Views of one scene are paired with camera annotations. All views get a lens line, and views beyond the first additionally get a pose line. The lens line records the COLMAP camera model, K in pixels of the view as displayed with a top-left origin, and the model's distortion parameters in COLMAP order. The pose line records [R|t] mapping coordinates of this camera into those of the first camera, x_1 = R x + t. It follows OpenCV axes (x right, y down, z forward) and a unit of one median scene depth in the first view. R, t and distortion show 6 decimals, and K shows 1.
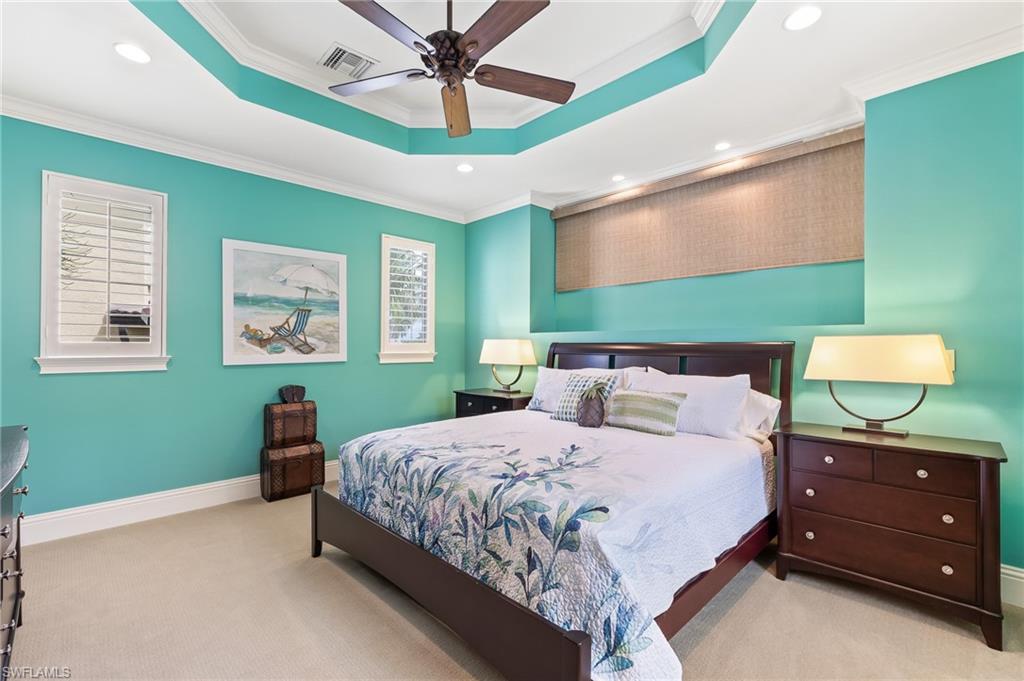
lens RADIAL K [[450.6, 0, 496.2], [0, 450.6, 332.6], [0, 0, 1]] dist [0.001974, 0.000198]
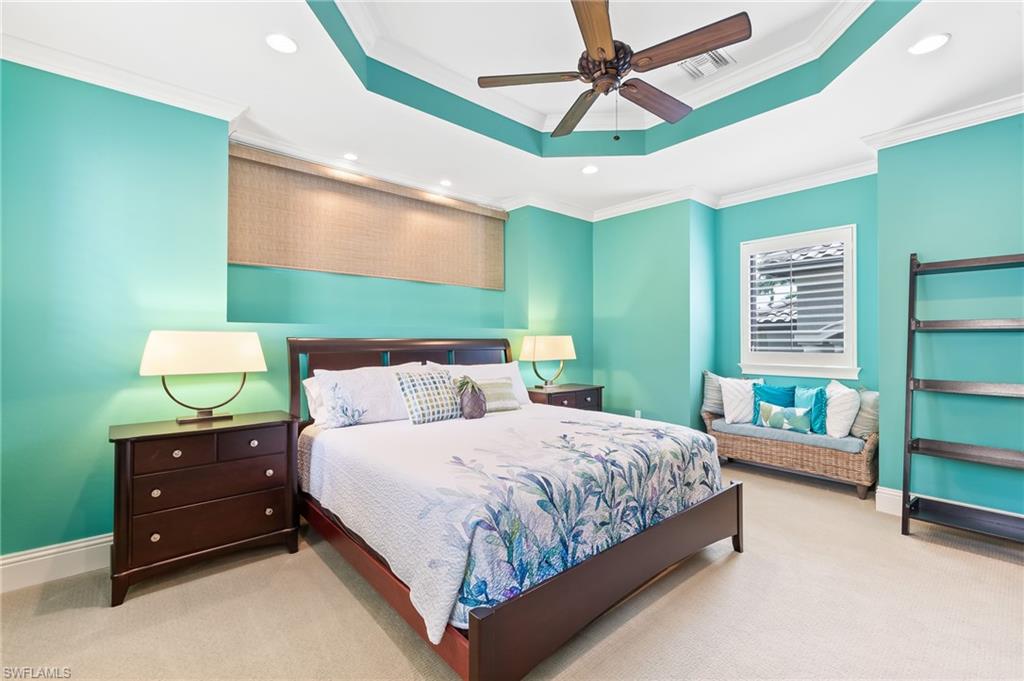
lens RADIAL K [[437.0, 0, 512.0], [0, 437.0, 340.5], [0, 0, 1]] dist [-0.000755, -0.000389]
pose [[0.042828, -0.001859, 0.999081, -0.777564], [-0.025625, 0.999667, 0.002959, 0.020669], [-0.998754, -0.025729, 0.042766, 0.819138]]
